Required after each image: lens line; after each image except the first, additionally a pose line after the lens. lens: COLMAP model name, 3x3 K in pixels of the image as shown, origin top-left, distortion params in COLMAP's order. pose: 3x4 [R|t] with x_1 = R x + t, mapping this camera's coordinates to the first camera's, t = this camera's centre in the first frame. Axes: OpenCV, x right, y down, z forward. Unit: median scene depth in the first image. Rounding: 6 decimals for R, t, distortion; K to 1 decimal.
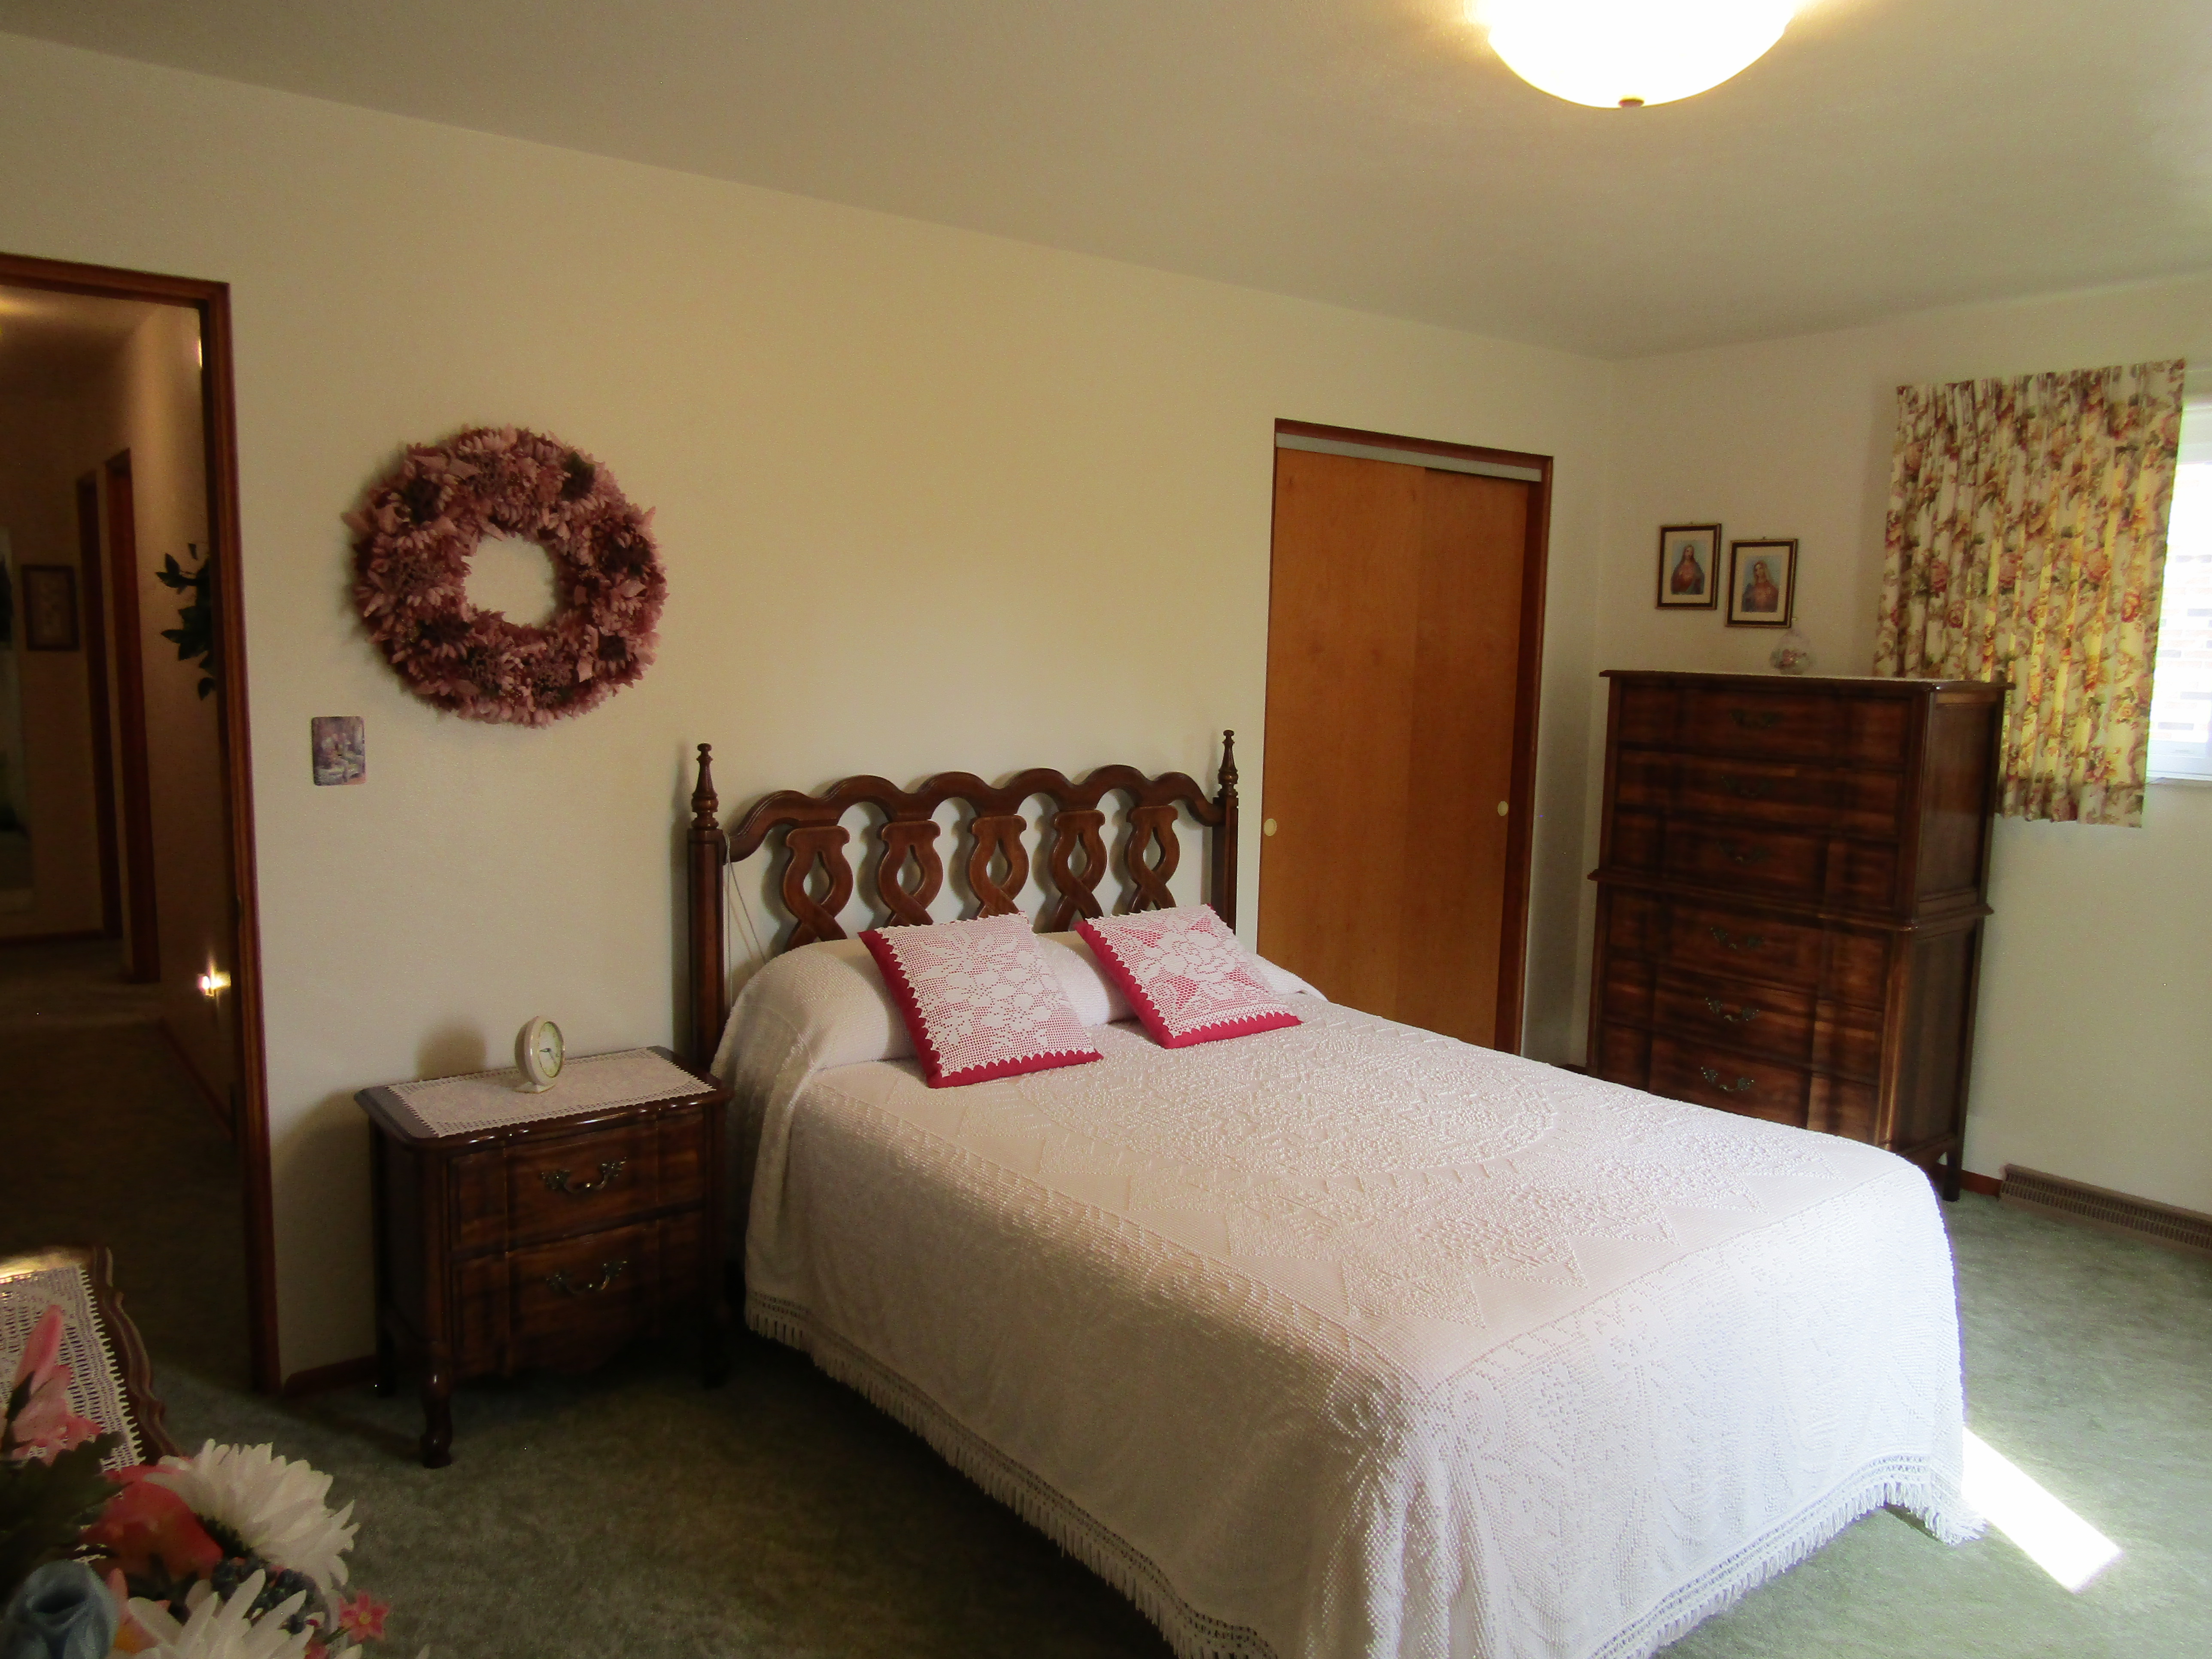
lens RADIAL K [[1572.0, 0, 1107.9], [0, 1572.0, 838.8], [0, 0, 1]] dist [-0.016726, 0.010662]
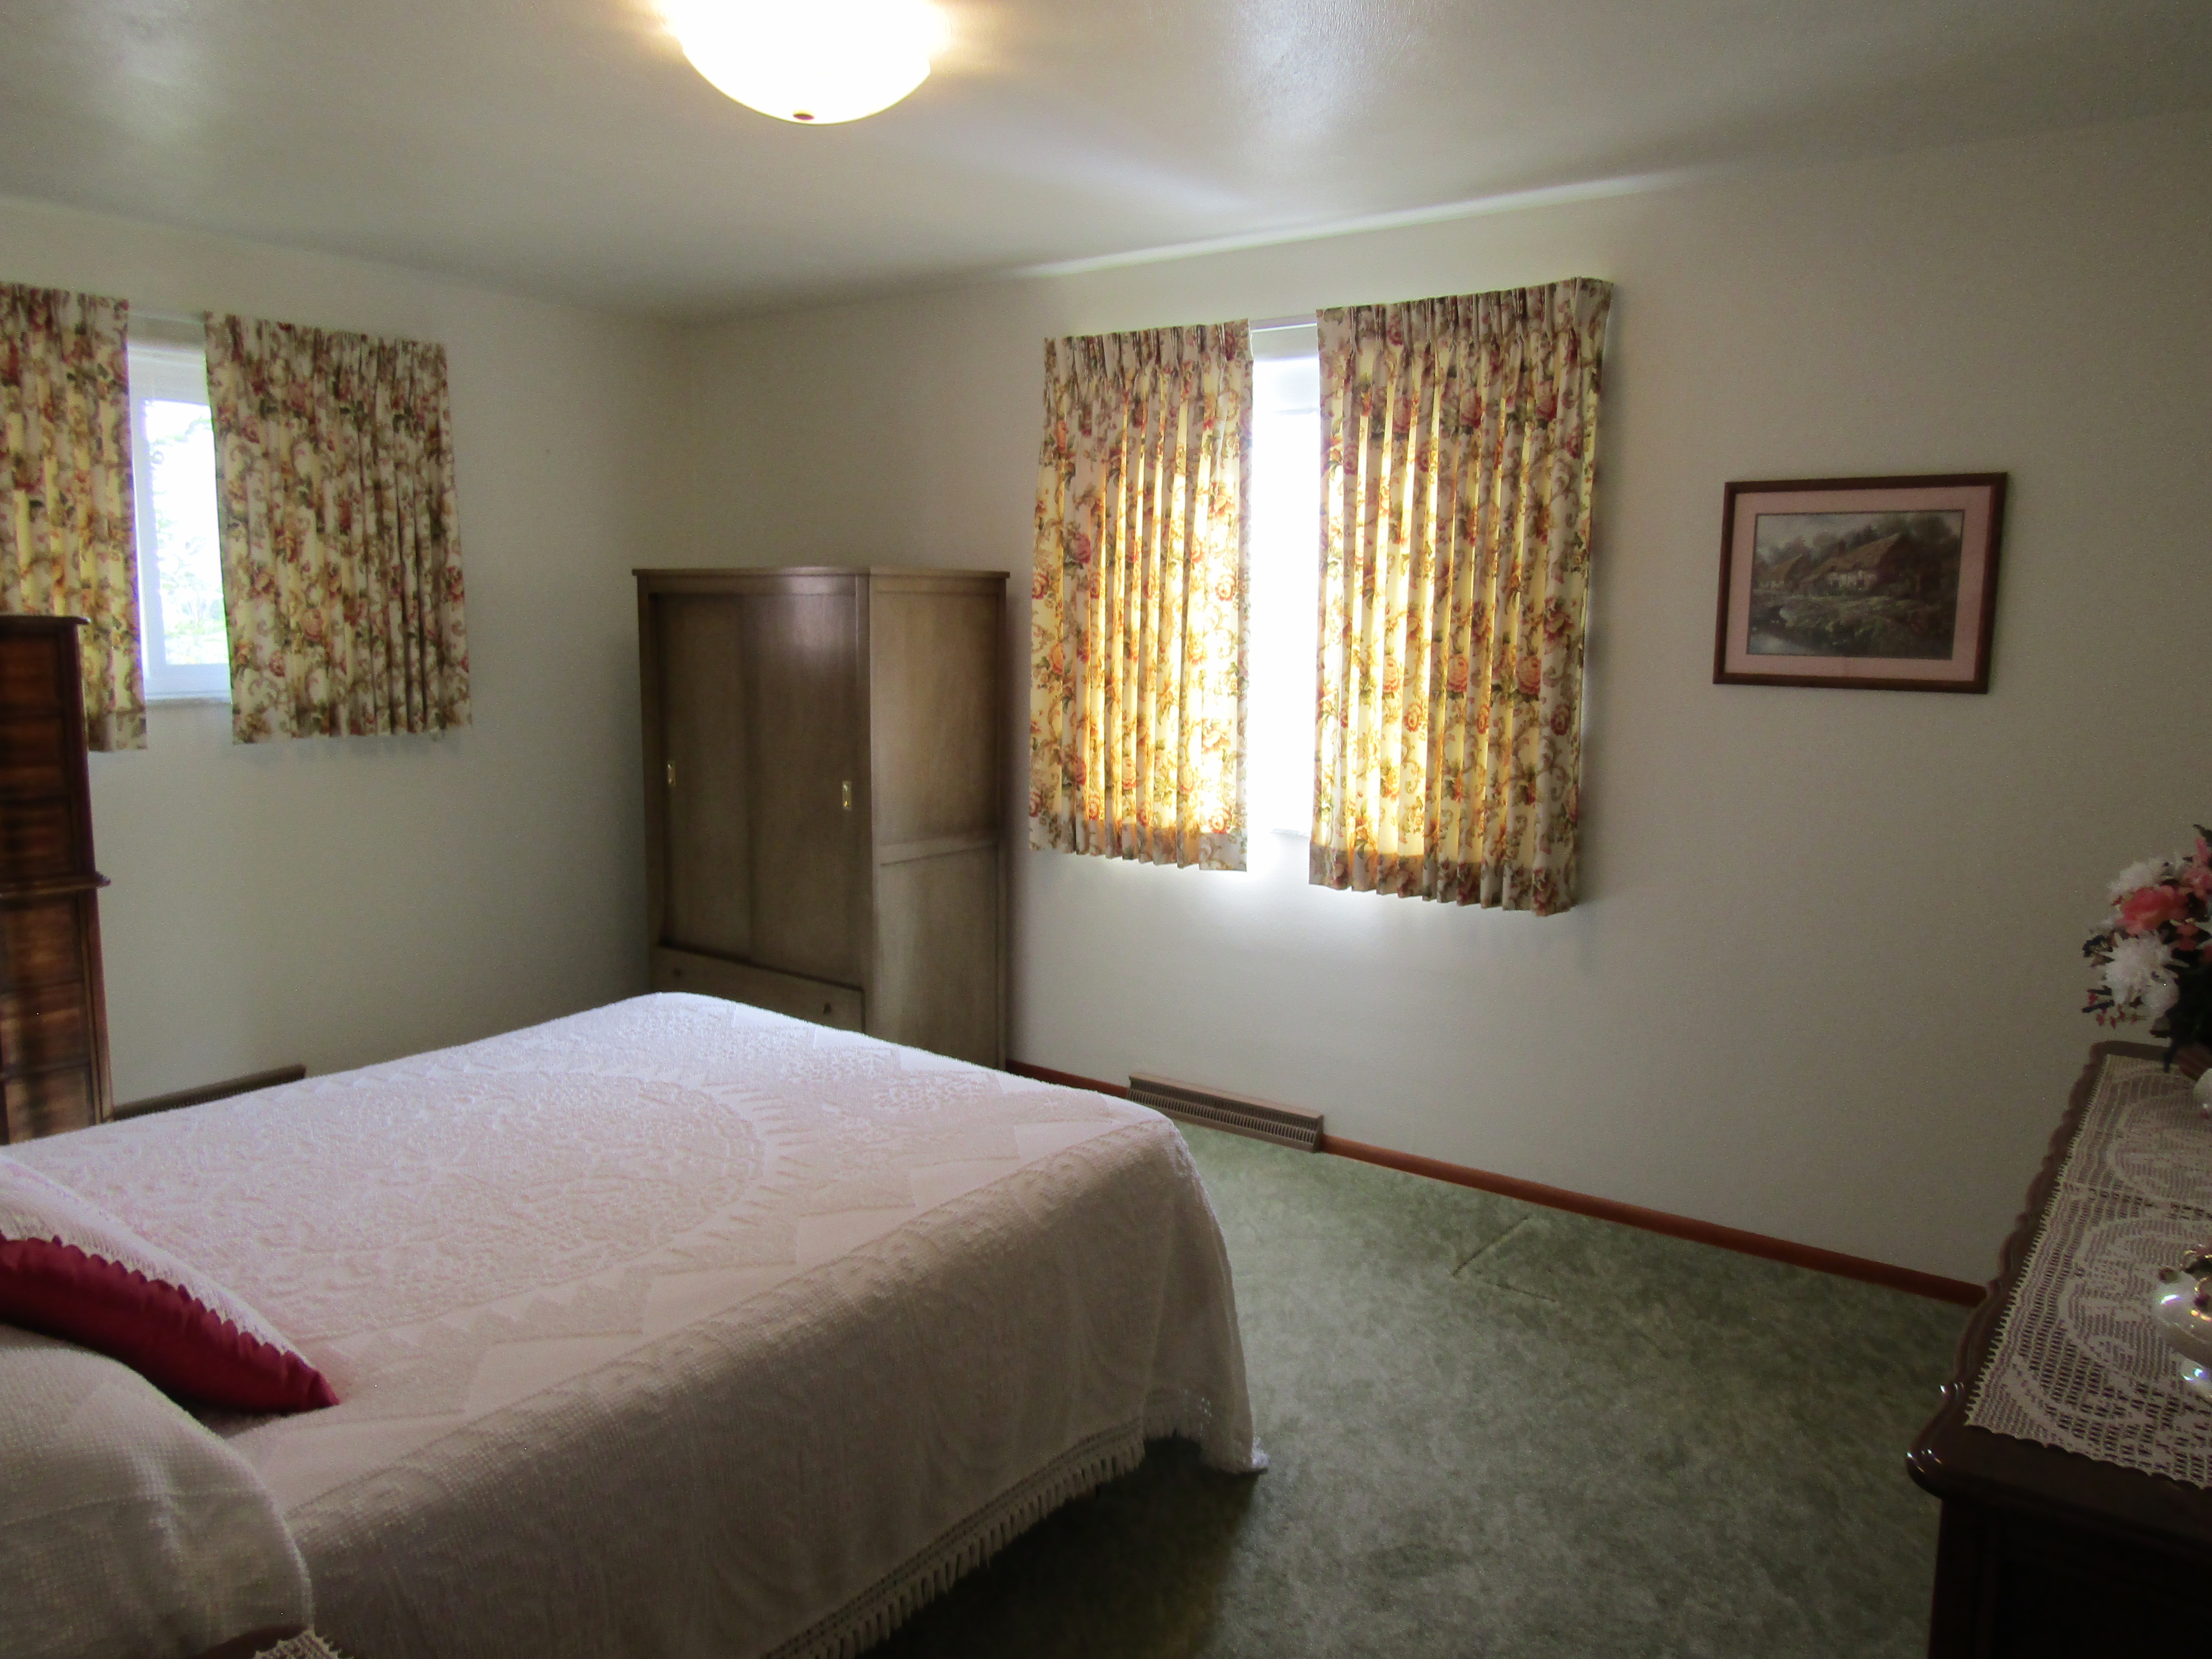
lens RADIAL K [[1572.0, 0, 1108.6], [0, 1572.0, 822.1], [0, 0, 1]] dist [-0.016726, 0.010662]
pose [[-0.247550, -0.154091, 0.956543, -0.513430], [0.098169, 0.978202, 0.182986, -0.088932], [-0.963889, 0.139201, -0.227026, 0.631323]]
